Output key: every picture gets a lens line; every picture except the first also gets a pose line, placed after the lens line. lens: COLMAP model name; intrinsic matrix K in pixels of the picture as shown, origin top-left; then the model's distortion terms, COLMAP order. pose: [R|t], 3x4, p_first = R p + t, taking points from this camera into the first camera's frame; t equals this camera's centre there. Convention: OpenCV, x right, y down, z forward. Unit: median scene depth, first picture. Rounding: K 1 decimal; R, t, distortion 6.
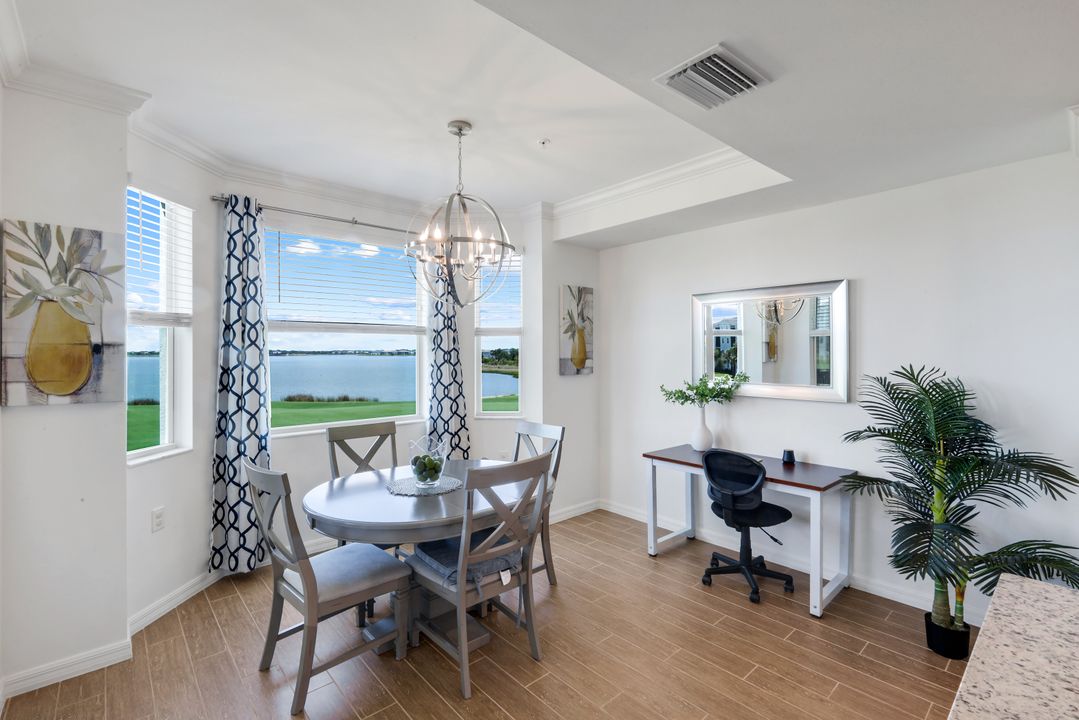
lens RADIAL K [[484.6, 0, 536.2], [0, 484.6, 349.9], [0, 0, 1]] dist [0.000407, -0.000012]
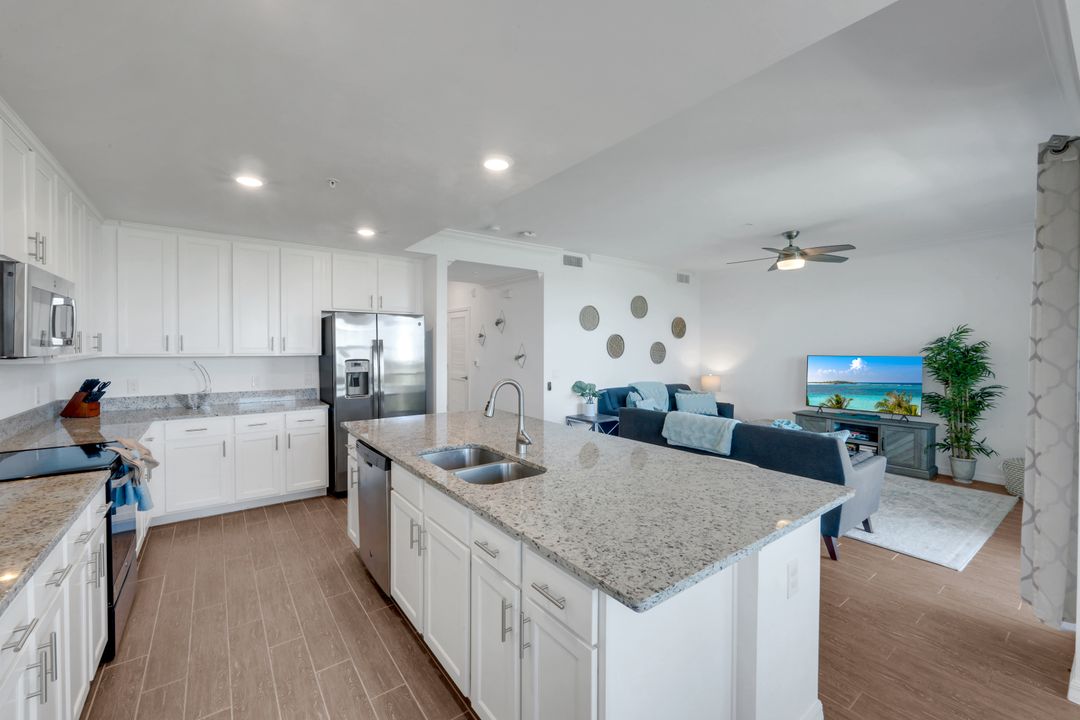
lens RADIAL K [[436.4, 0, 536.5], [0, 436.4, 355.3], [0, 0, 1]] dist [-0.001984, -0.000243]
pose [[-0.995757, 0.000789, 0.092014, 0.426333], [0.002107, 0.999897, 0.014229, 0.011420], [-0.091993, 0.014362, -0.995656, 0.697828]]
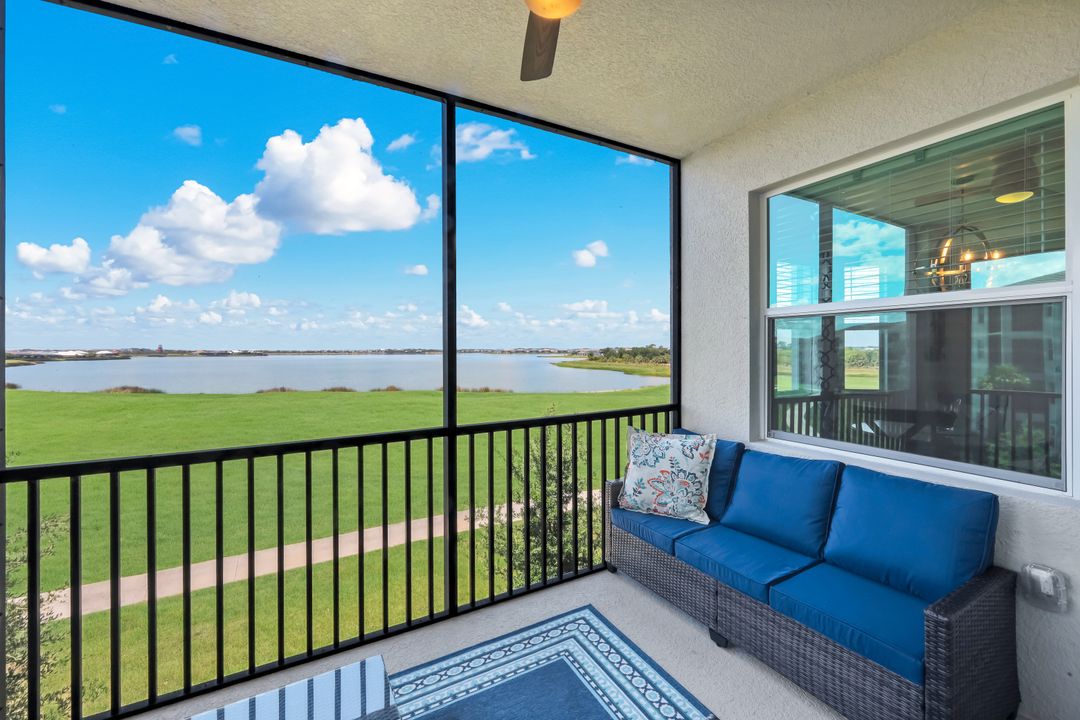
lens RADIAL K [[439.1, 0, 539.8], [0, 439.1, 349.3], [0, 0, 1]] dist [-0.002107, -0.000251]
pose [[0.976355, -0.000818, -0.216170, -0.920096], [0.001085, 0.999999, 0.001113, 0.023262], [0.216169, -0.001321, 0.976355, -0.451514]]
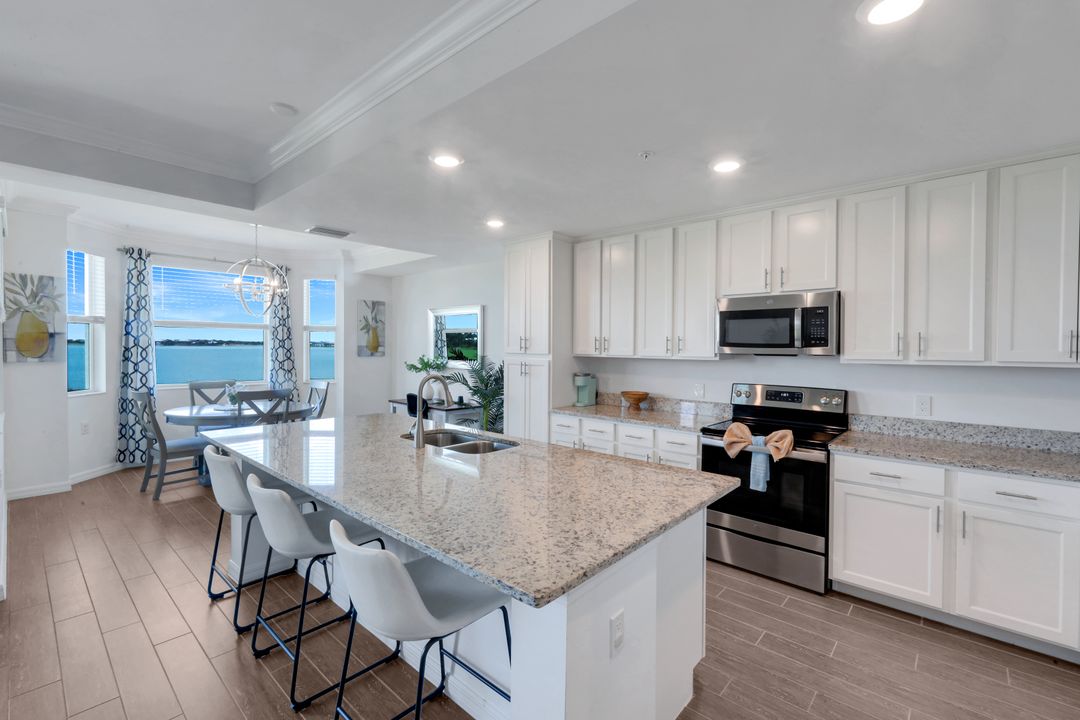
lens RADIAL K [[469.8, 0, 539.0], [0, 469.8, 354.0], [0, 0, 1]] dist [-0.001133, -0.000120]
pose [[0.993183, 0.010998, 0.116048, 0.631492], [-0.013580, 0.999677, 0.021487, 0.004469], [-0.115774, -0.022916, 0.993011, -0.841142]]
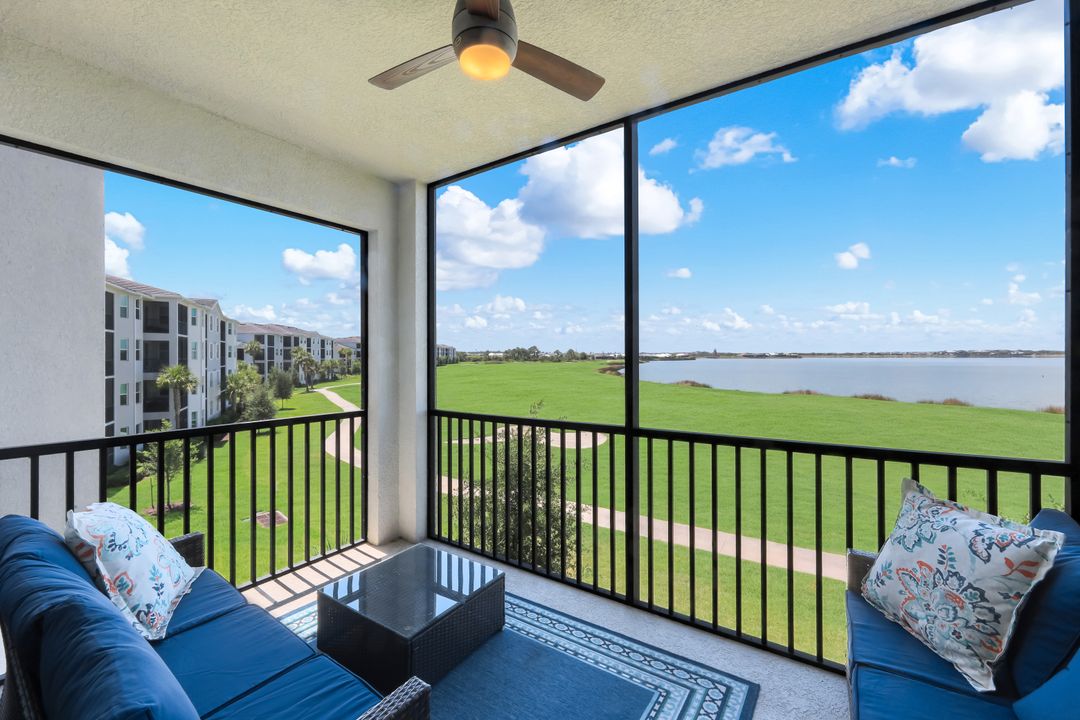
lens RADIAL K [[436.4, 0, 536.5], [0, 436.4, 355.3], [0, 0, 1]] dist [-0.001984, -0.000243]
pose [[0.247220, 0.003195, -0.968954, -0.485527], [0.006127, 0.999969, 0.004860, 0.019845], [0.968940, -0.007138, 0.247193, -0.100513]]
